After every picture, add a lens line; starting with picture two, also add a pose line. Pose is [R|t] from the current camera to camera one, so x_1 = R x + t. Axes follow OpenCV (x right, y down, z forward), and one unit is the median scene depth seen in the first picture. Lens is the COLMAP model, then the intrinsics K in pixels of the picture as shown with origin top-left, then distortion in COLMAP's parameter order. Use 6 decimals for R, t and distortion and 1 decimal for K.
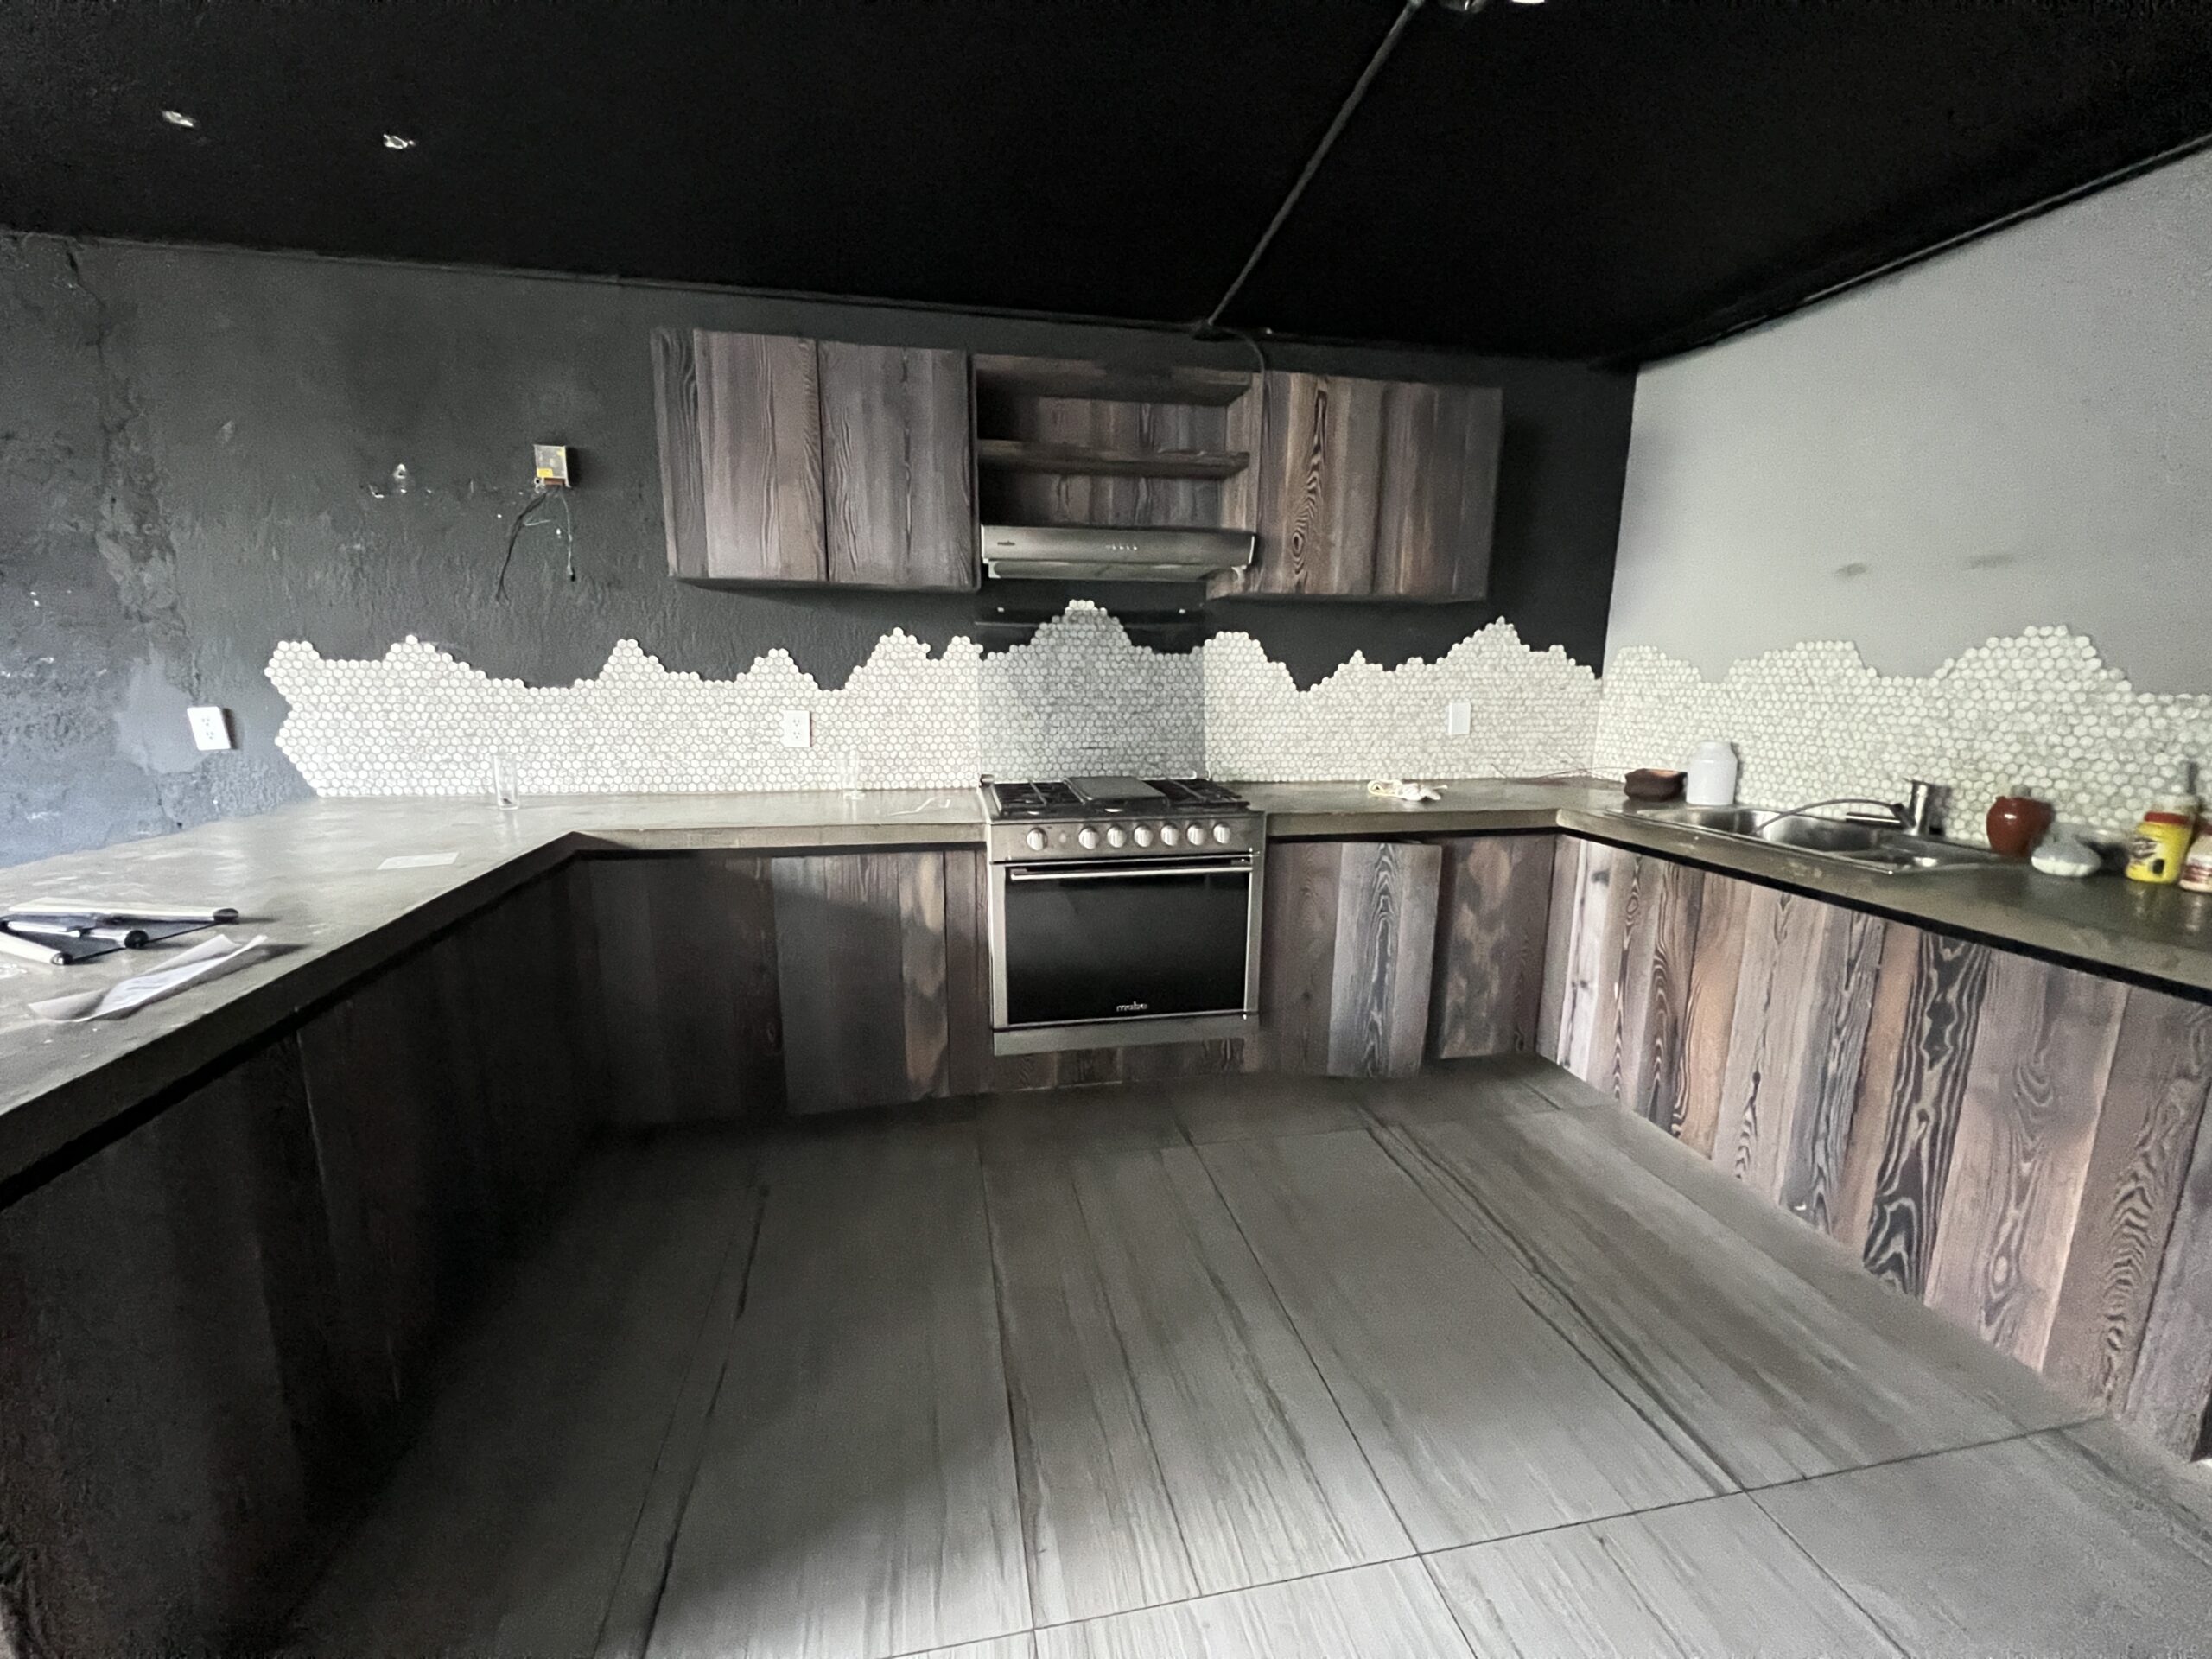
lens RADIAL K [[886.7, 0, 1100.0], [0, 886.7, 827.0], [0, 0, 1]] dist [0.000310, 0.000634]
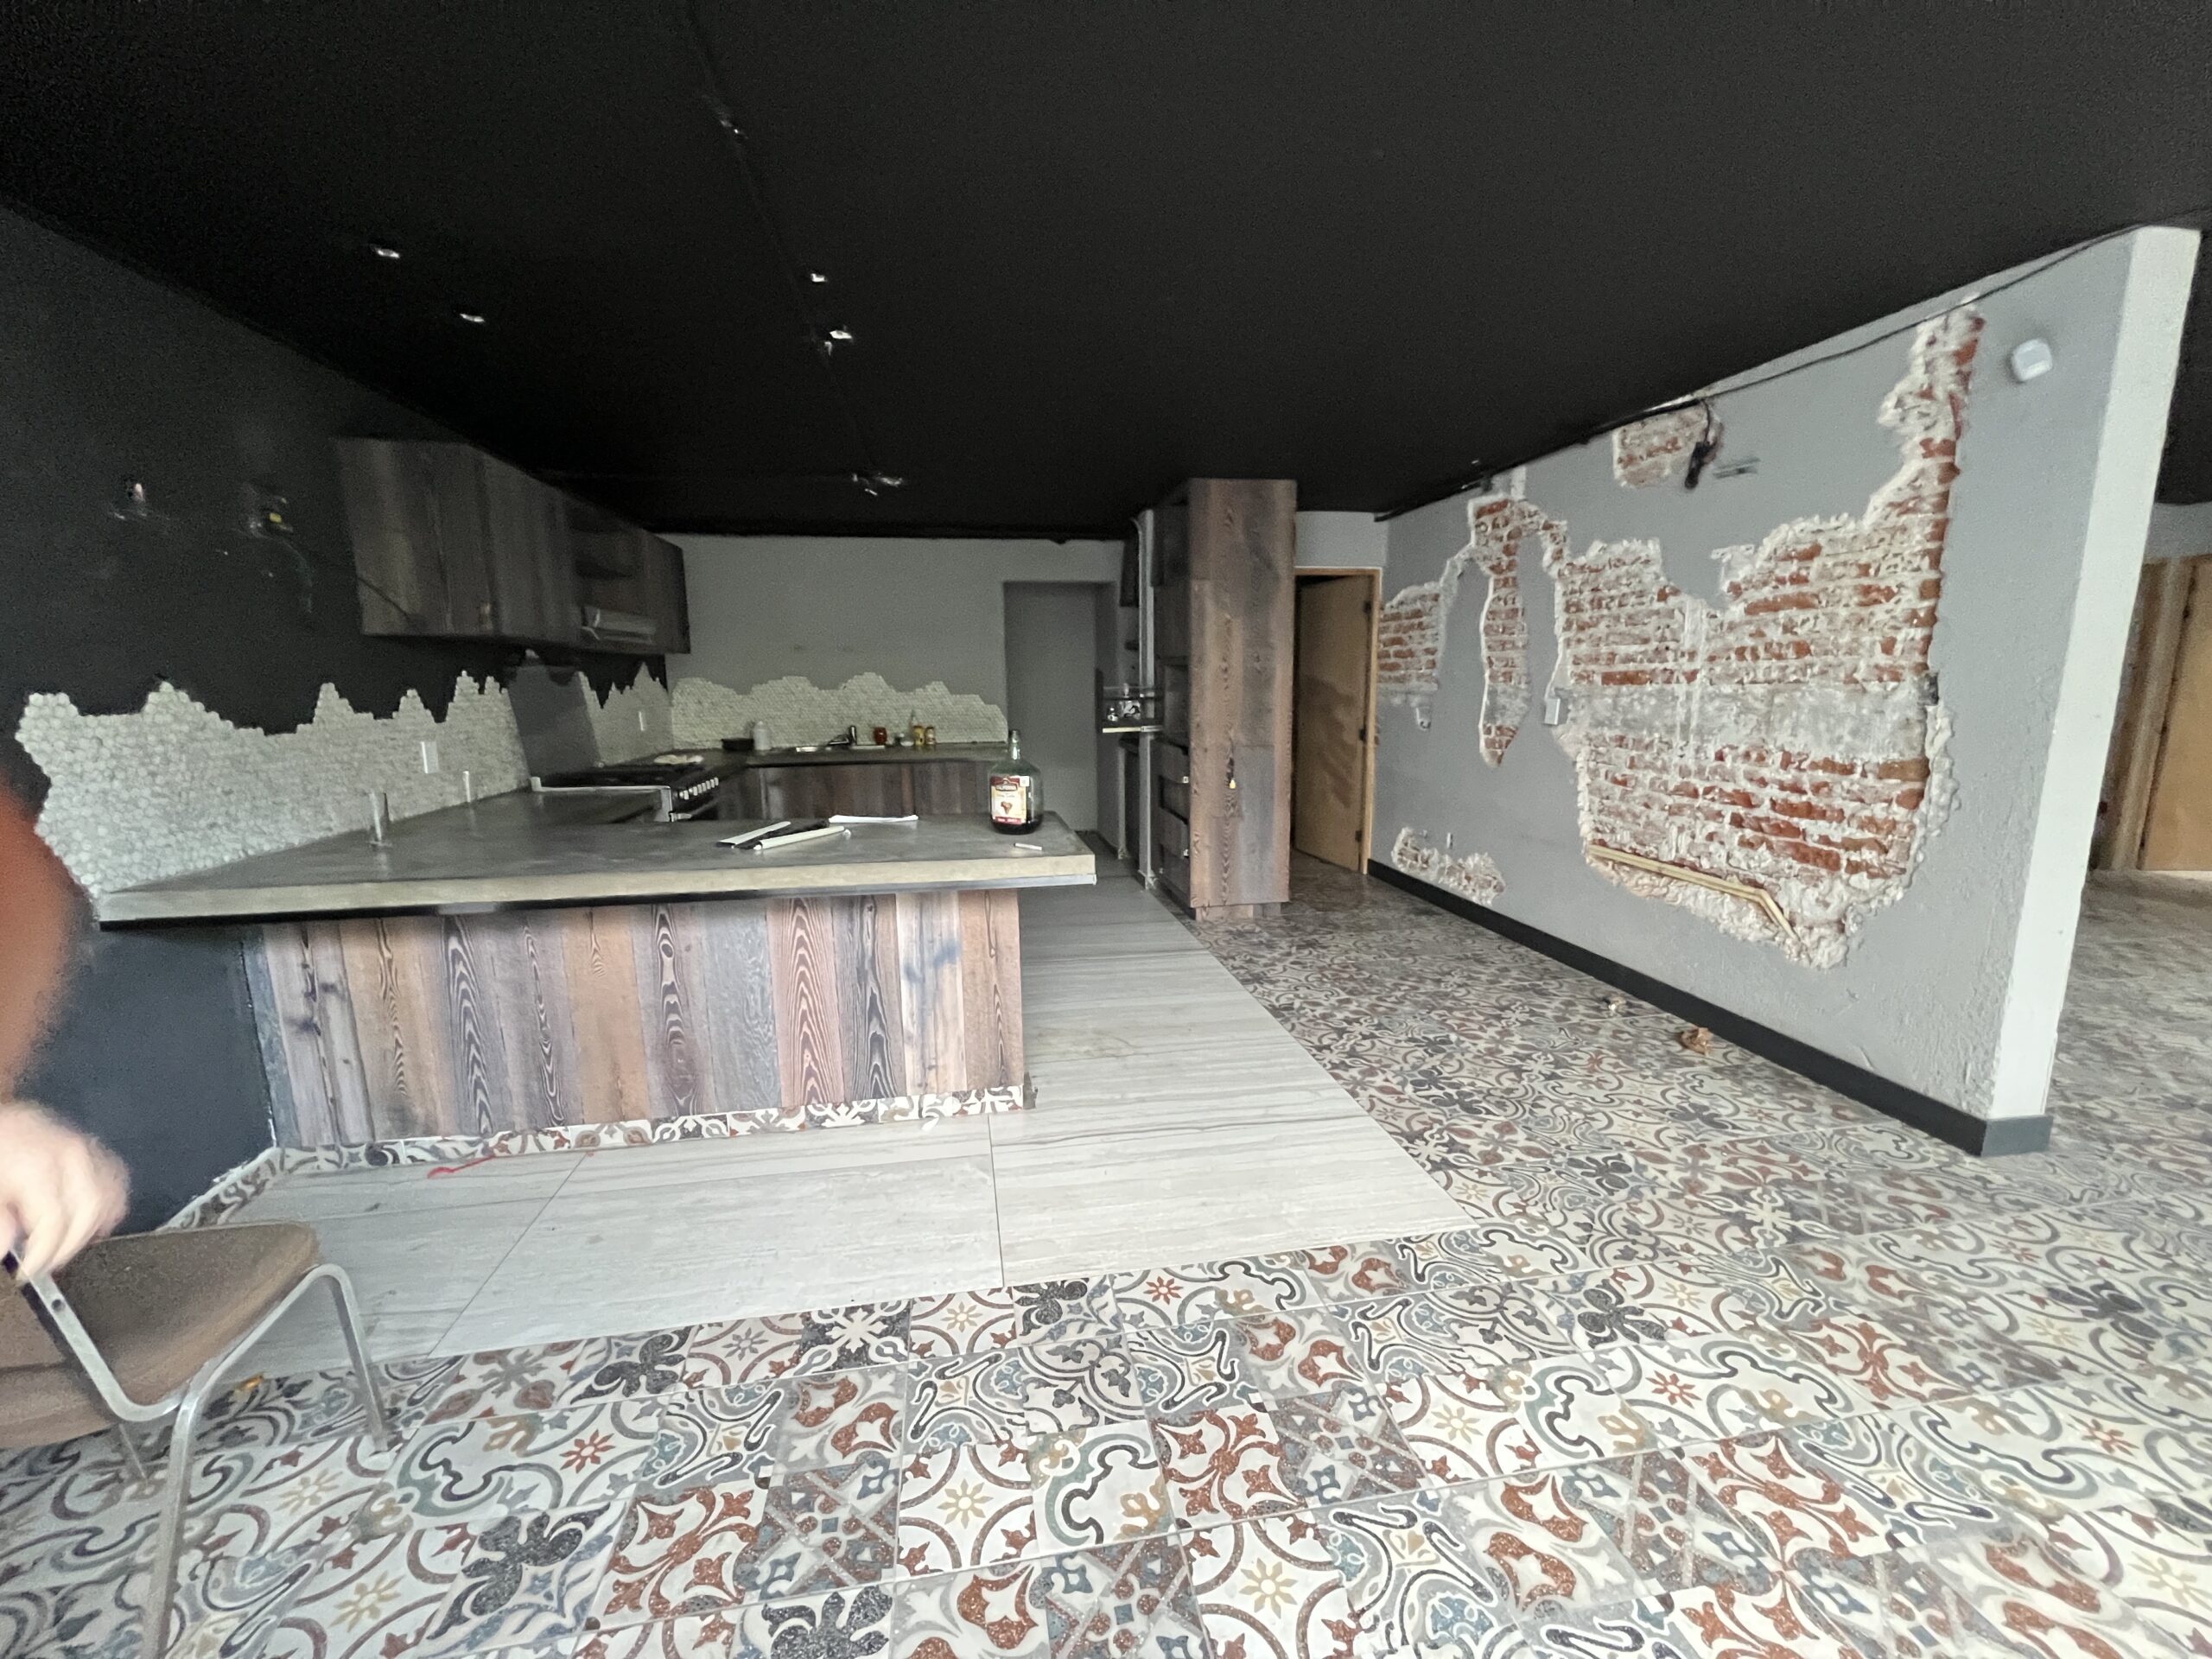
lens RADIAL K [[886.7, 0, 1100.0], [0, 886.7, 827.0], [0, 0, 1]] dist [0.000310, 0.000634]
pose [[0.022337, -0.176798, 0.983994, -1.605939], [0.195070, 0.966093, 0.169153, -0.051491], [-0.980535, 0.188169, 0.056068, 0.100291]]
